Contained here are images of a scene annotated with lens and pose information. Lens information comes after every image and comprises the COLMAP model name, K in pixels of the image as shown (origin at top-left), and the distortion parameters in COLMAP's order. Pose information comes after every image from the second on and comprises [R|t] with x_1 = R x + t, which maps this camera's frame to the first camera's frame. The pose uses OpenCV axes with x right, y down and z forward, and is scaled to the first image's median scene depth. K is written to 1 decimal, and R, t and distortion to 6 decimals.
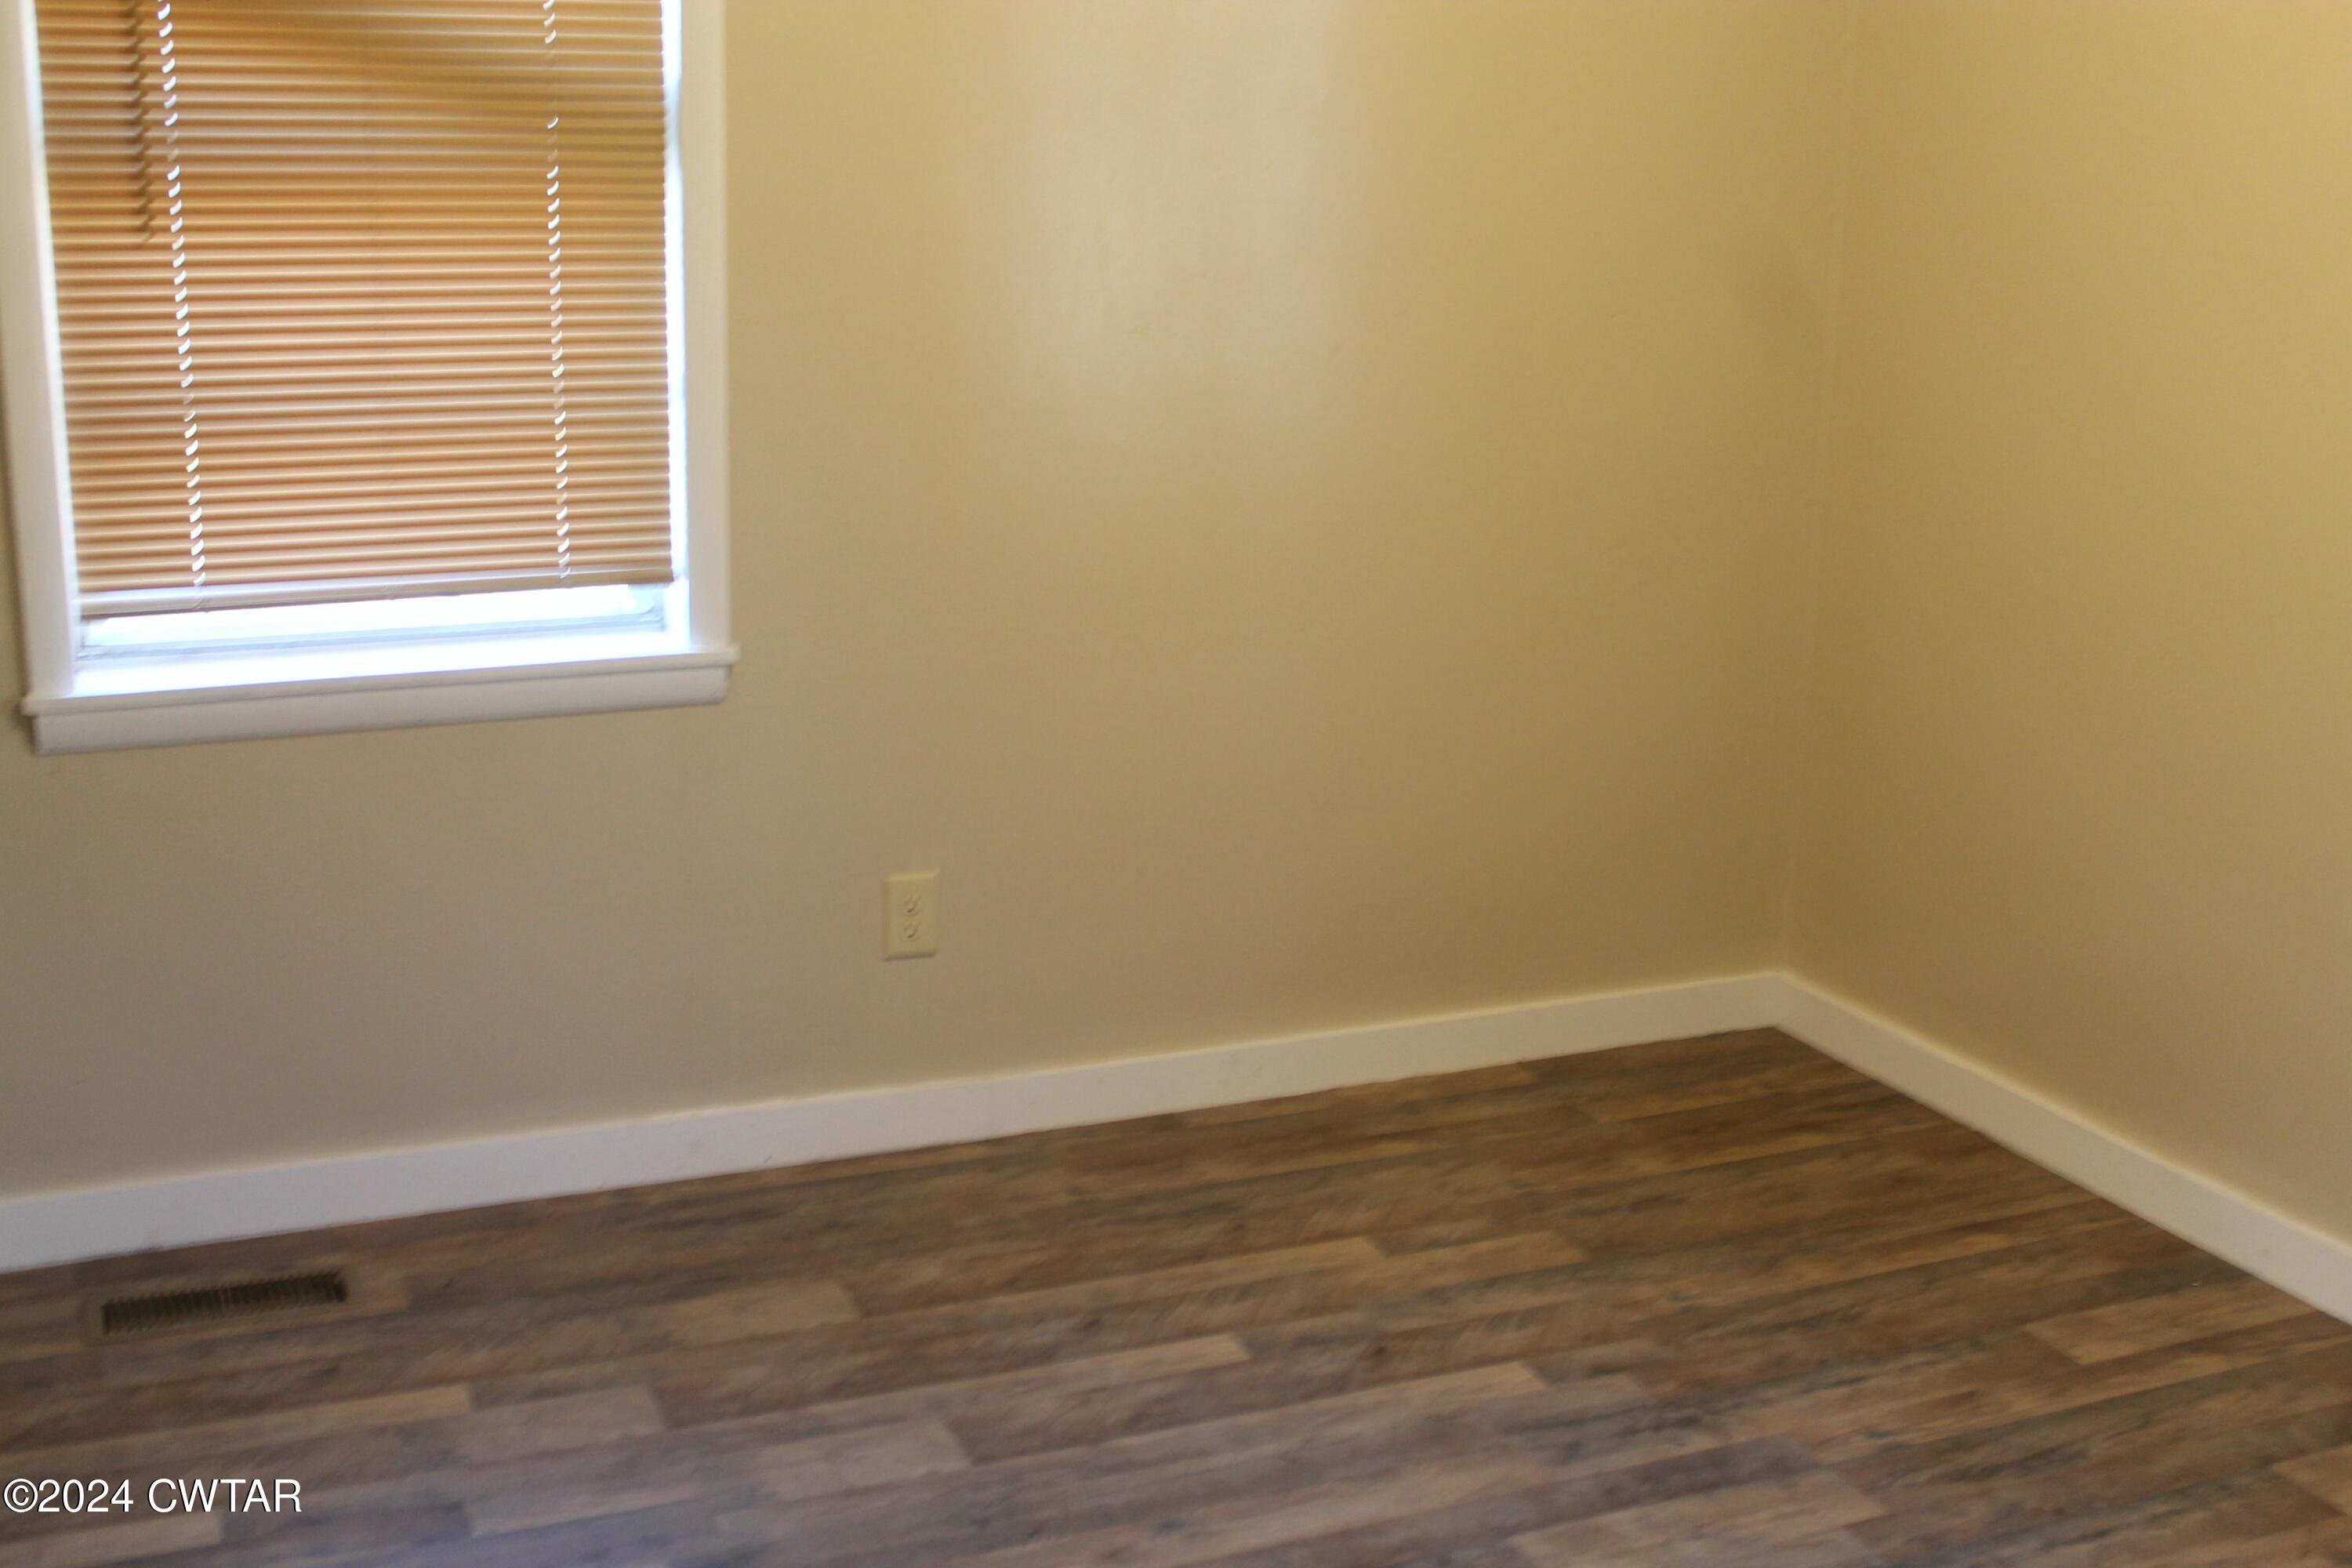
lens RADIAL K [[2579.7, 0, 1176.0], [0, 2579.7, 784.0], [0, 0, 1]] dist [-0.125478, 0.173506]
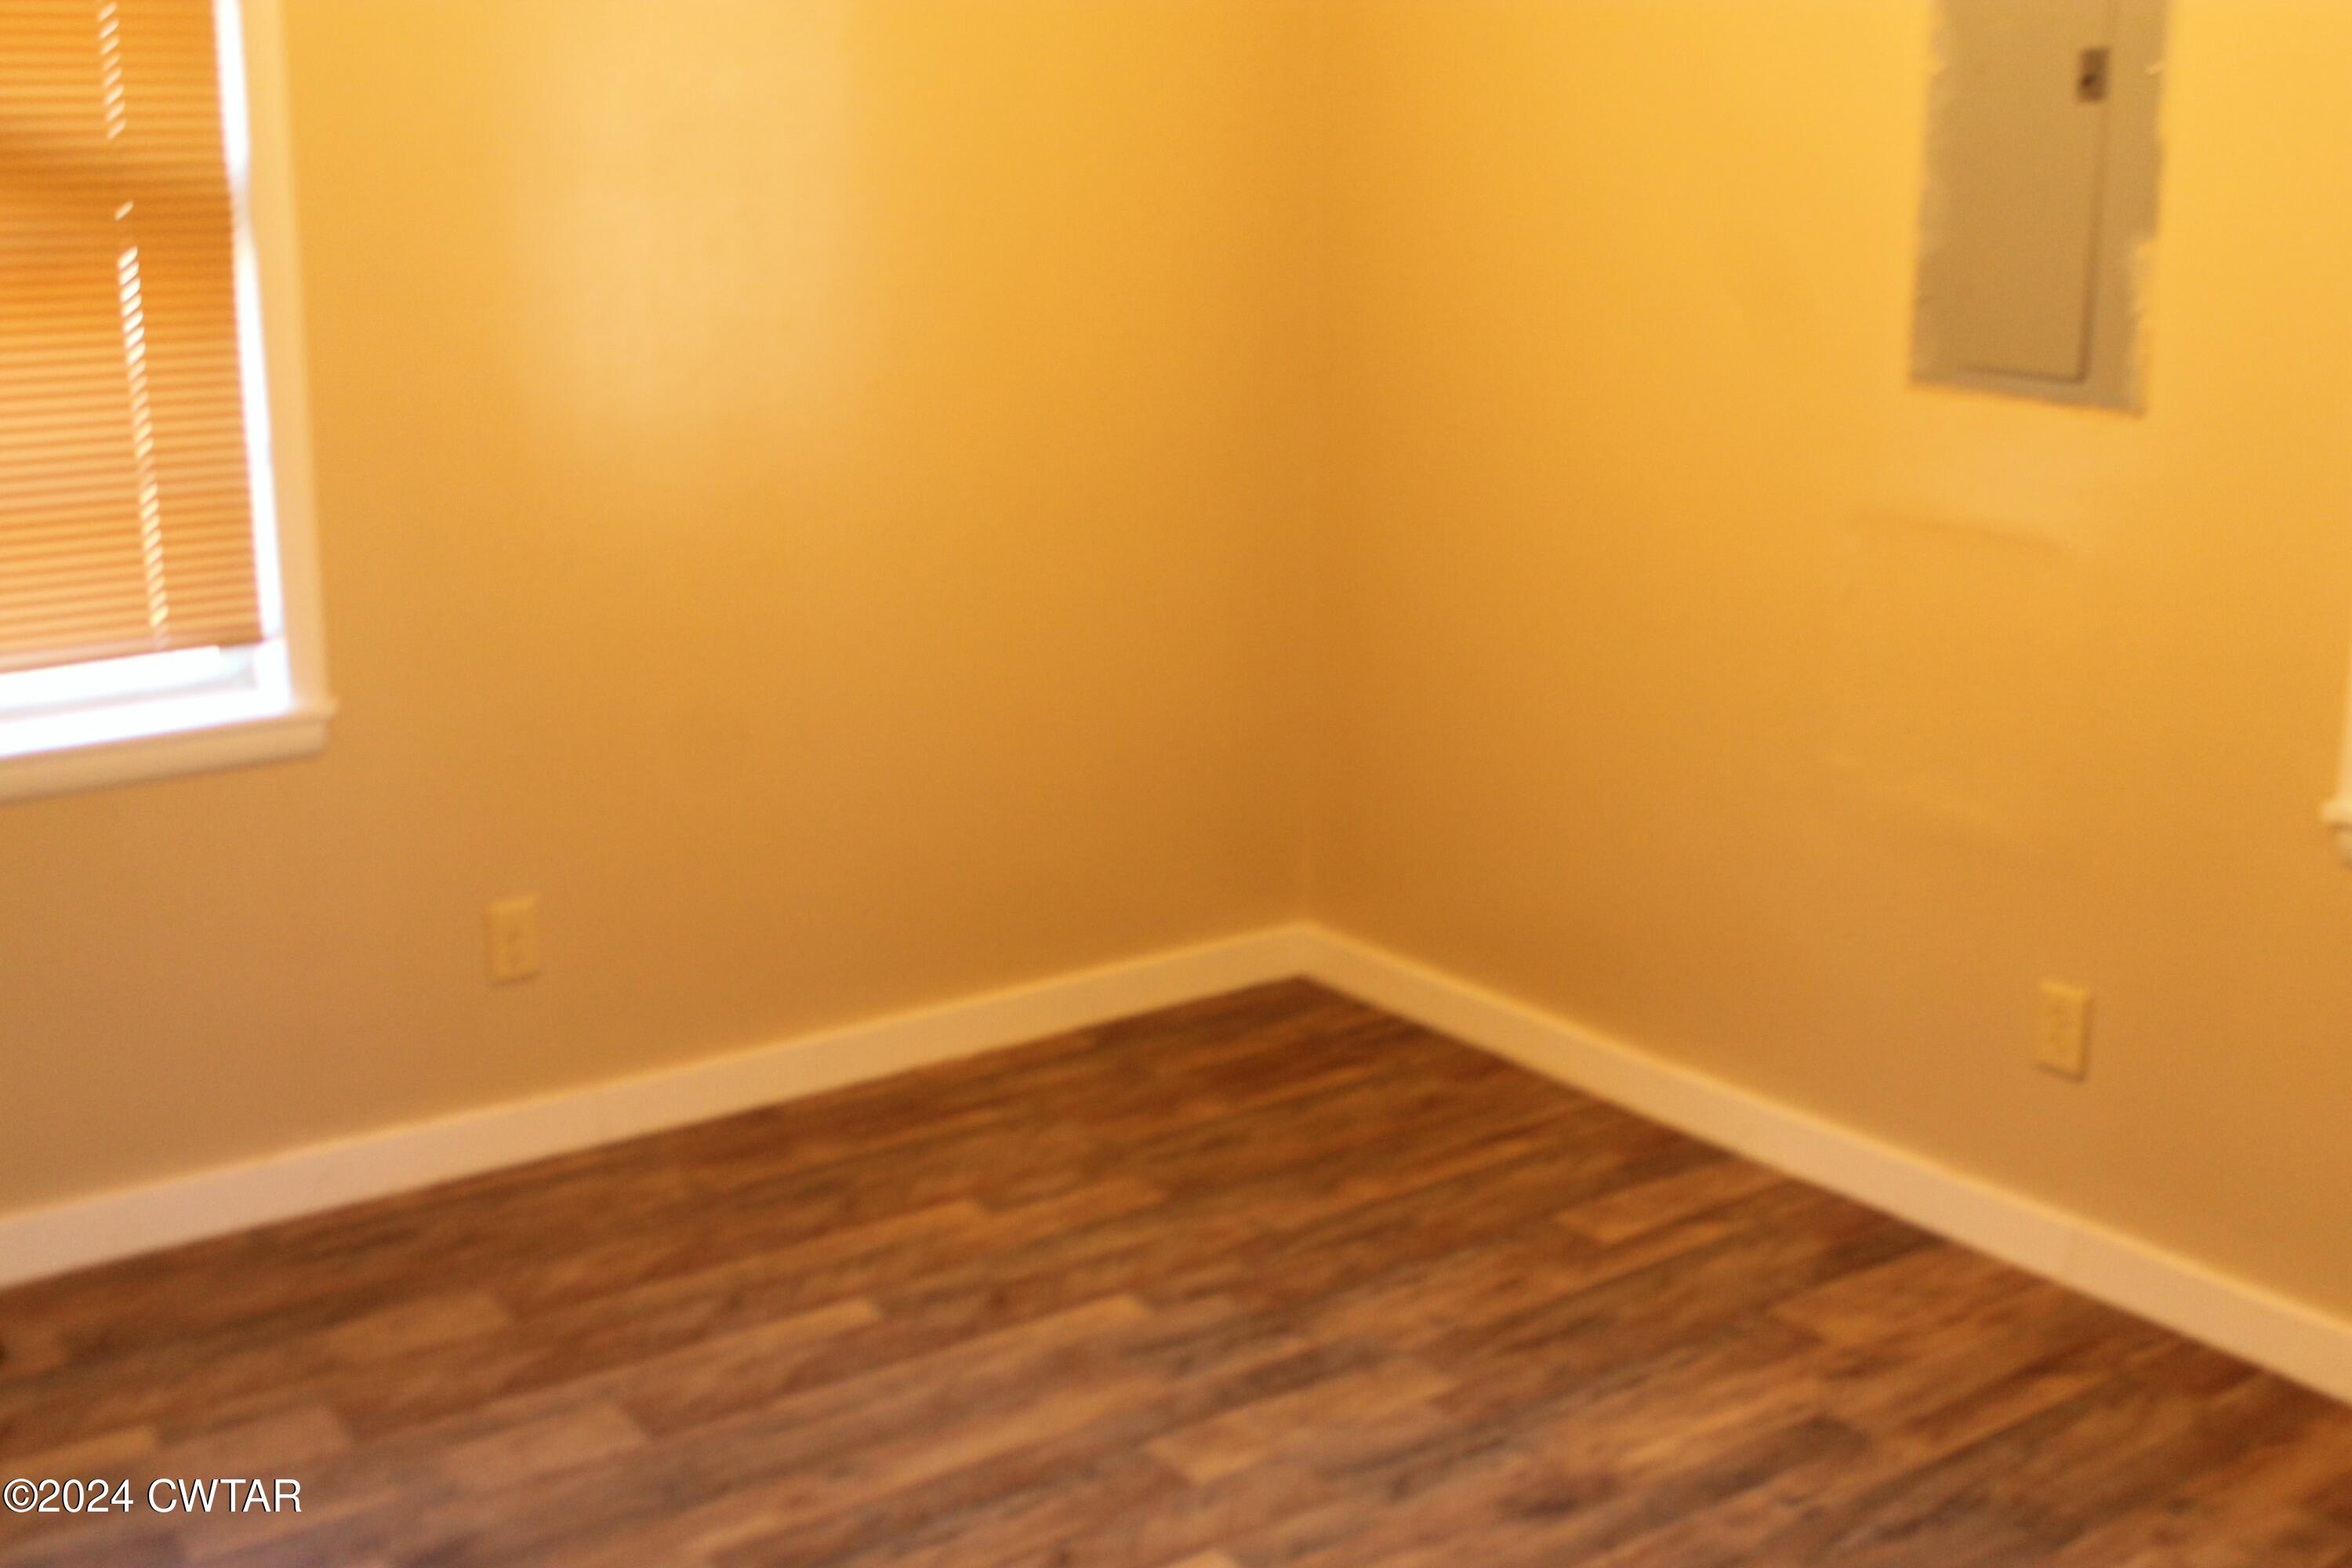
lens RADIAL K [[2579.7, 0, 1176.0], [0, 2579.7, 784.0], [0, 0, 1]] dist [-0.125478, 0.173506]
pose [[0.975586, -0.075021, 0.206409, -0.056301], [0.073481, 0.997182, 0.015132, -0.010883], [-0.206962, 0.000405, 0.978349, -0.095981]]
